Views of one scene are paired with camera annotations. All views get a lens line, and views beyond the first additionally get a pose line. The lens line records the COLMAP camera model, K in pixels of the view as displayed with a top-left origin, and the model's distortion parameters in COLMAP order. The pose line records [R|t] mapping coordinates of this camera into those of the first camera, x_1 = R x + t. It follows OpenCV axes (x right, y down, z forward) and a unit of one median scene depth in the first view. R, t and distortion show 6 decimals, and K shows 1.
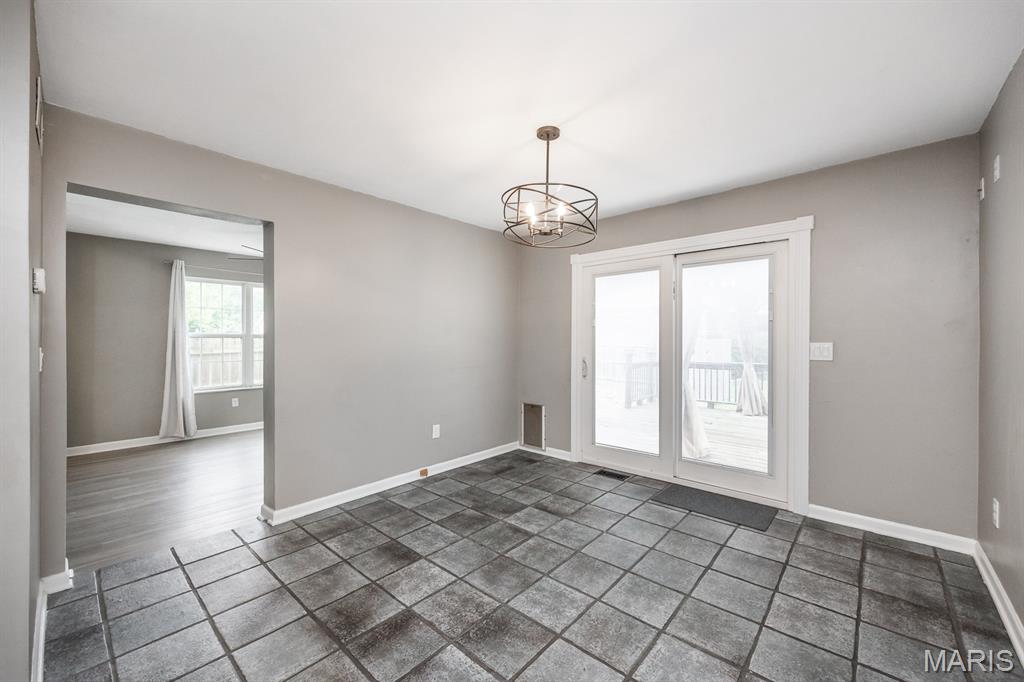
lens RADIAL K [[401.4, 0, 511.8], [0, 401.4, 344.0], [0, 0, 1]] dist [-0.001138, -0.000145]
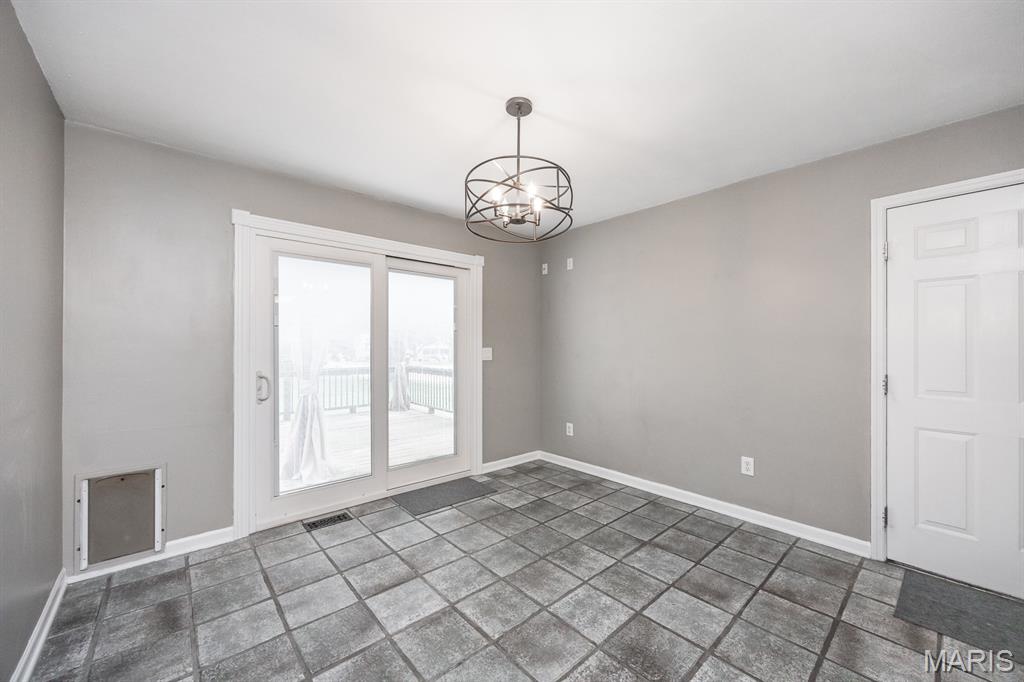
lens RADIAL K [[401.4, 0, 511.8], [0, 401.4, 344.0], [0, 0, 1]] dist [-0.001138, -0.000145]
pose [[0.112332, 0.007311, 0.993644, -0.626361], [0.008935, 0.999925, -0.008367, -0.003055], [-0.993631, 0.009818, 0.112258, 0.744612]]
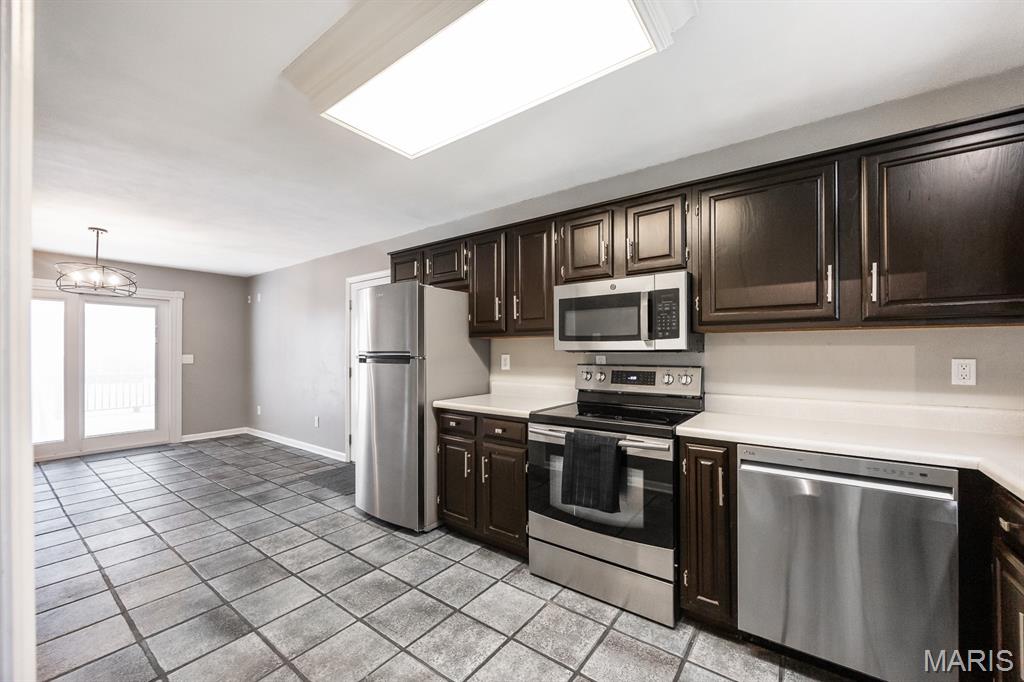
lens RADIAL K [[390.8, 0, 517.8], [0, 390.8, 352.7], [0, 0, 1]] dist [-0.001409, -0.000402]
pose [[-0.118695, 0.003416, 0.992925, -1.391530], [0.011235, 0.999935, -0.002097, 0.009022], [-0.992867, 0.010906, -0.118726, -0.431140]]
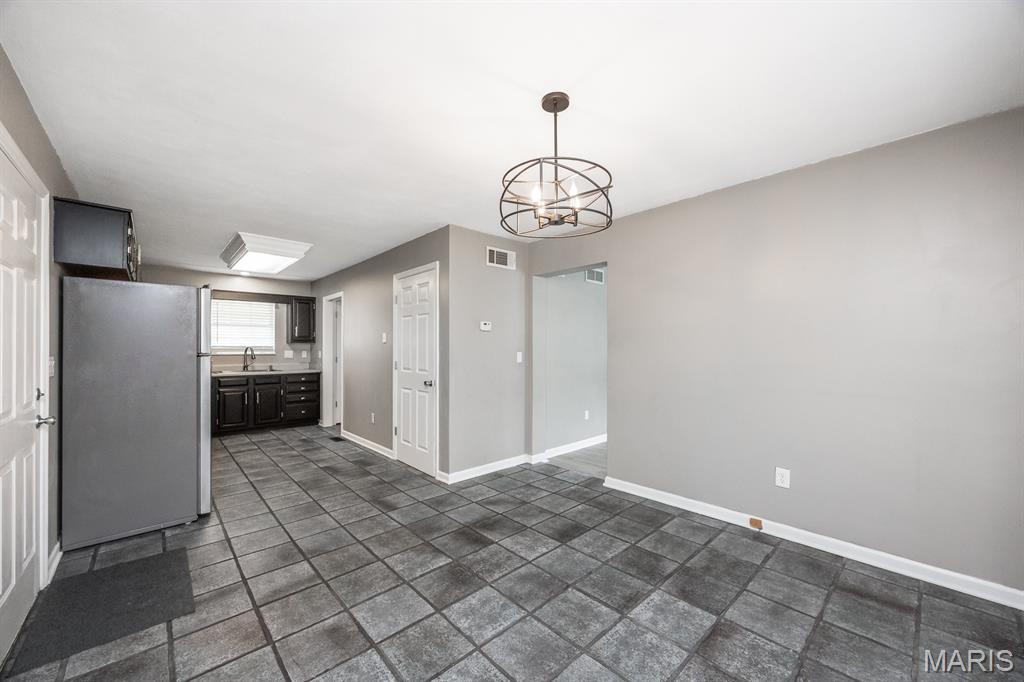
lens RADIAL K [[386.7, 0, 511.3], [0, 386.7, 346.5], [0, 0, 1]] dist [-0.000583, -0.000022]
pose [[-0.088997, -0.003762, -0.996025, 0.727175], [-0.007342, 0.999968, -0.003121, -0.010369], [0.996005, 0.007035, -0.089022, 0.794296]]
